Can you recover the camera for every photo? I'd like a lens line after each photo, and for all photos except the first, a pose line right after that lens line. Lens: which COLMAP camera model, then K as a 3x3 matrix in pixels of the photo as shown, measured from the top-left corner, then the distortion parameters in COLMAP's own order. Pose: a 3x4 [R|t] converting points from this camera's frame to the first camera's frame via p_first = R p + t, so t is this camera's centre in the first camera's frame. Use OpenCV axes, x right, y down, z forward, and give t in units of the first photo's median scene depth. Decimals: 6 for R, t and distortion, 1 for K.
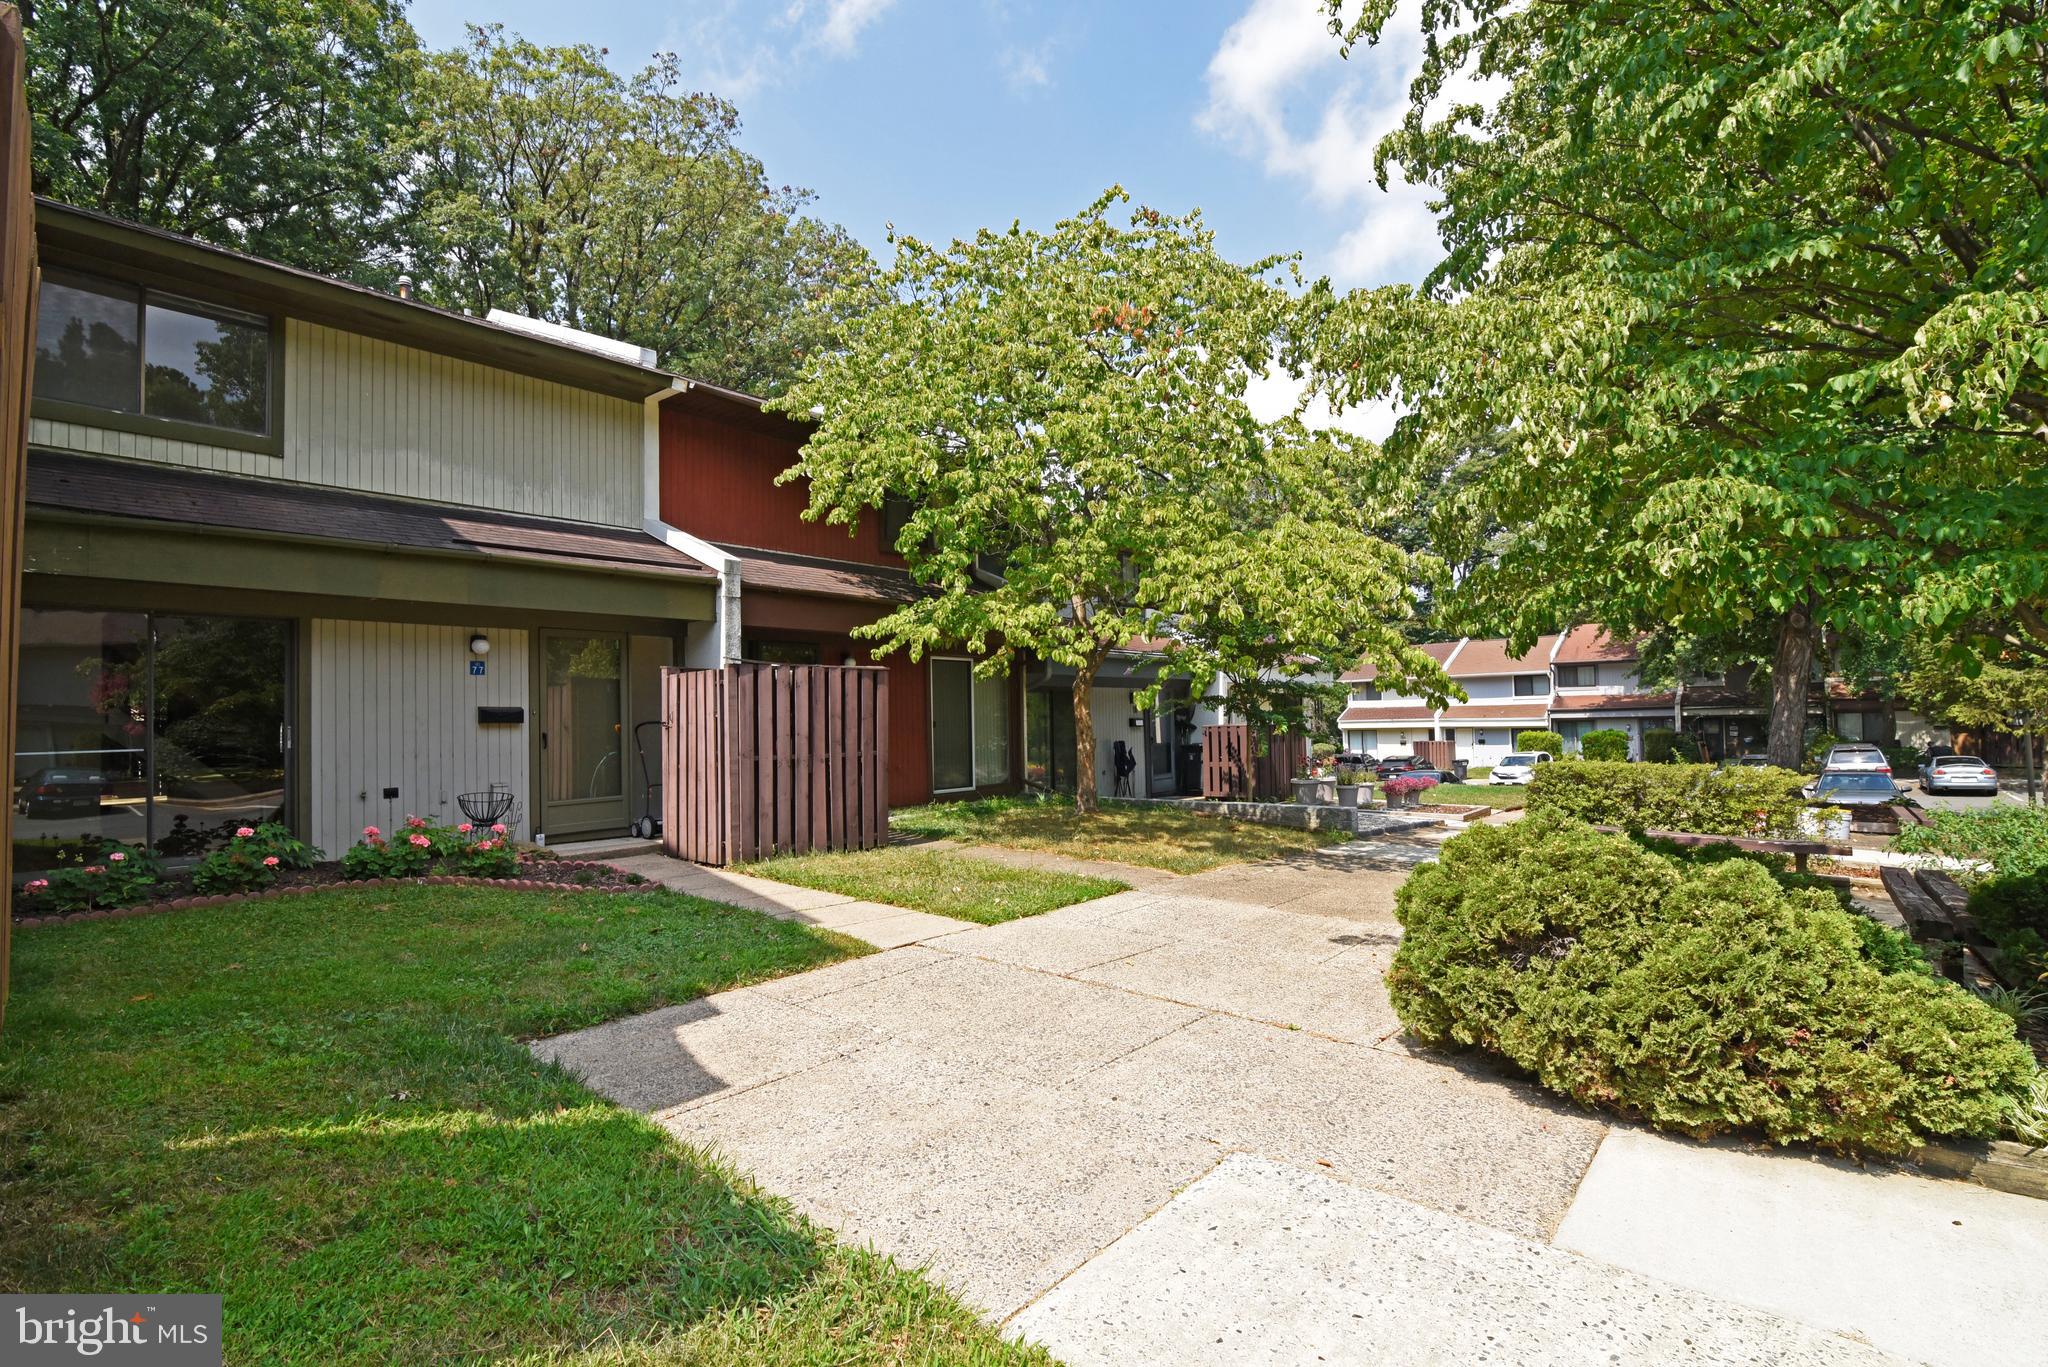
lens RADIAL K [[934.3, 0, 1021.7], [0, 934.3, 689.7], [0, 0, 1]] dist [-0.023074, 0.002769]
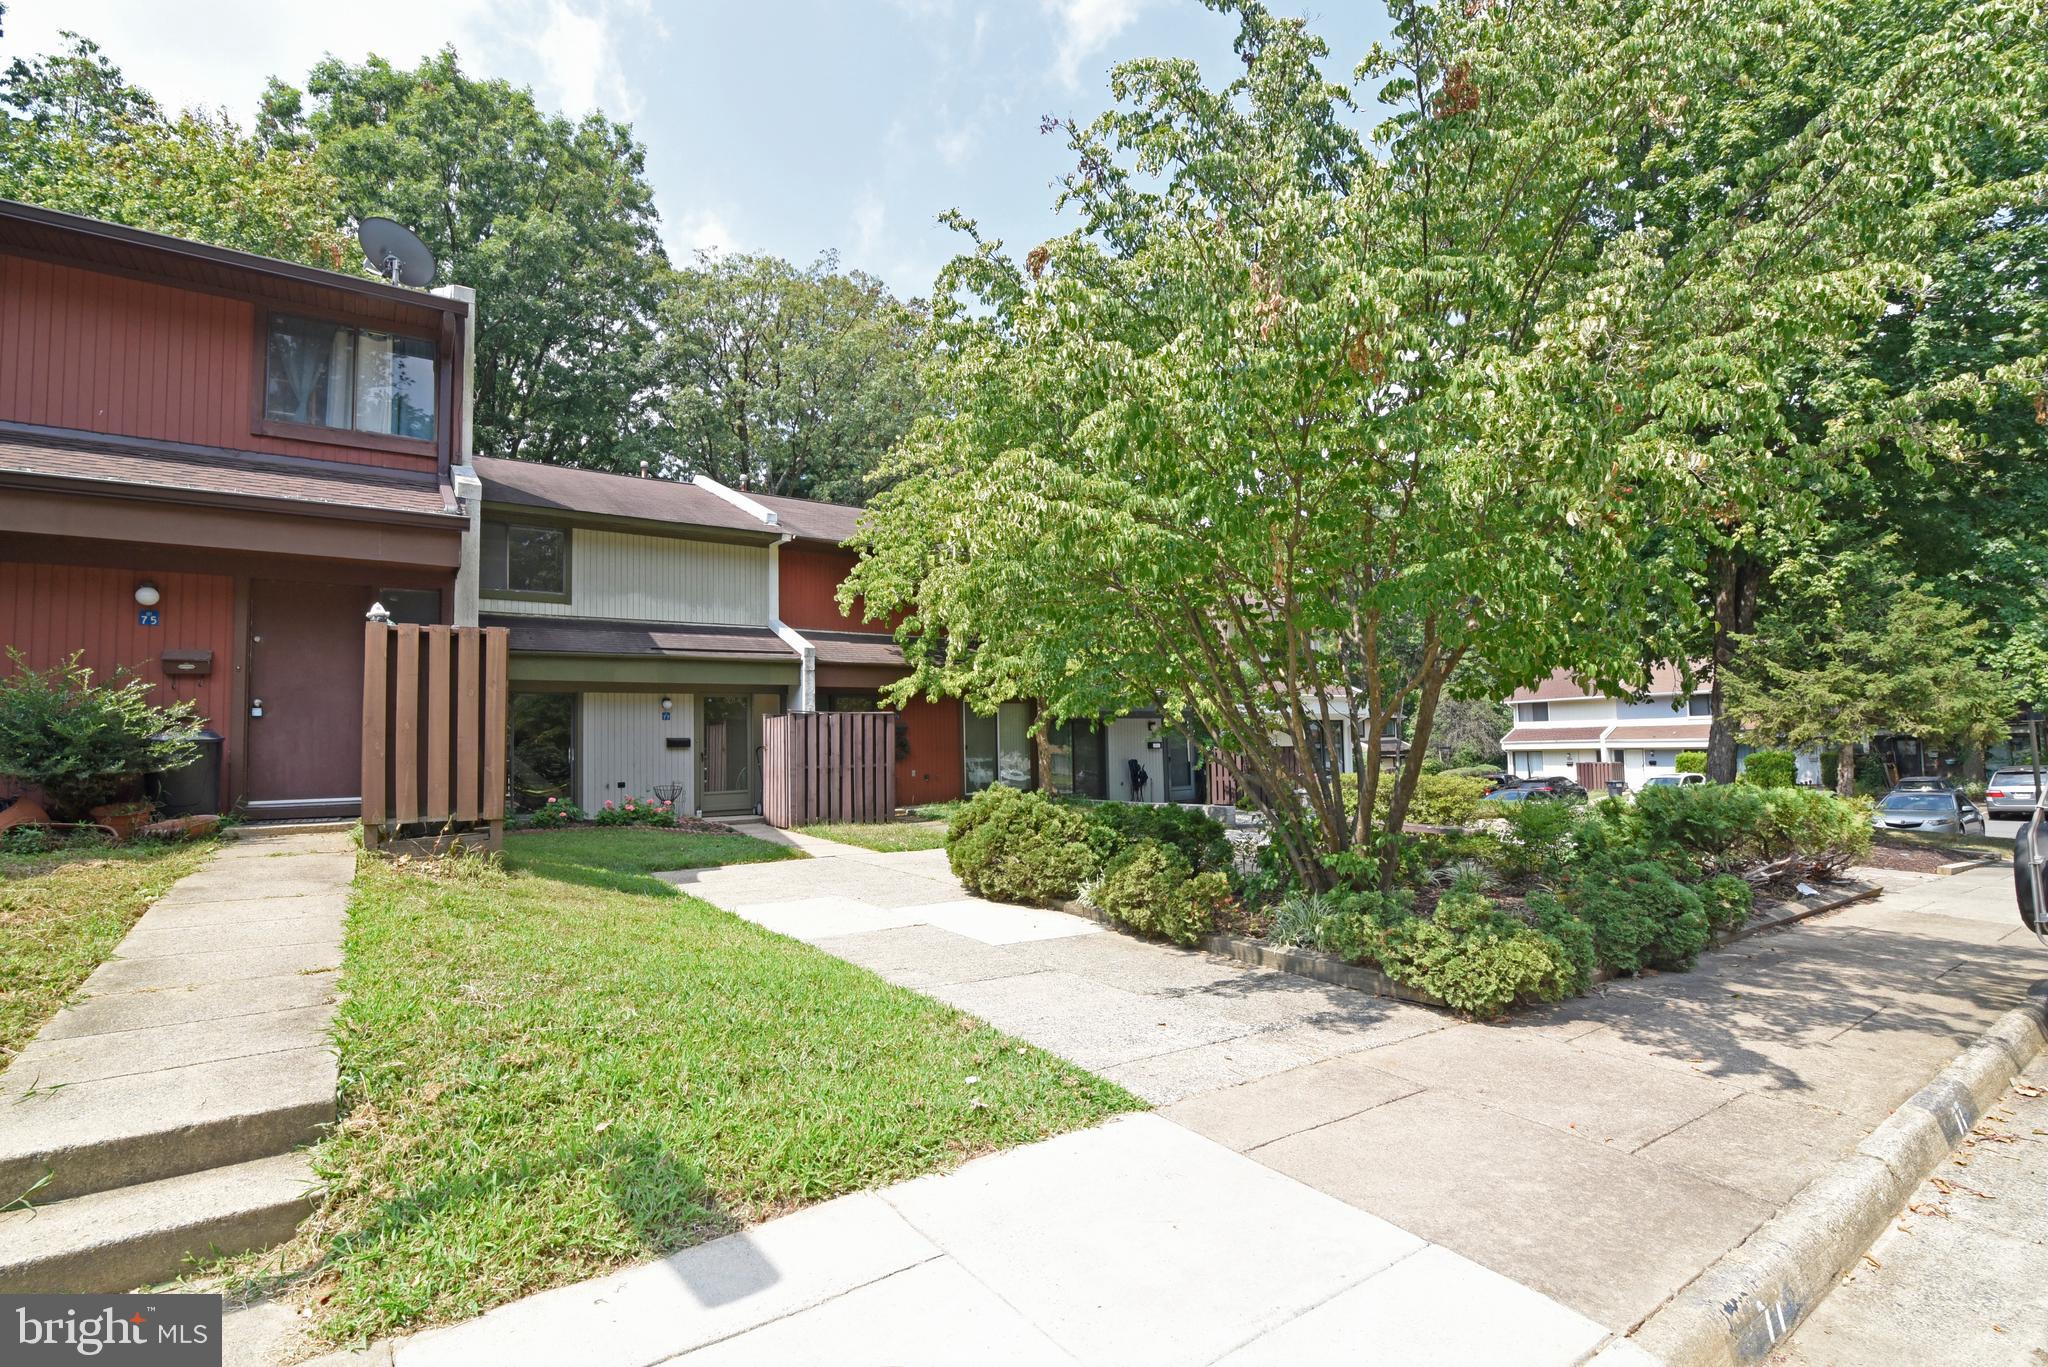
lens RADIAL K [[934.3, 0, 1023.9], [0, 934.3, 690.5], [0, 0, 1]] dist [-0.023074, 0.002769]
pose [[0.970528, -0.016574, -0.240416, 0.473400], [0.011088, 0.999647, -0.024153, -0.020212], [0.240731, 0.020776, 0.970369, -0.531242]]
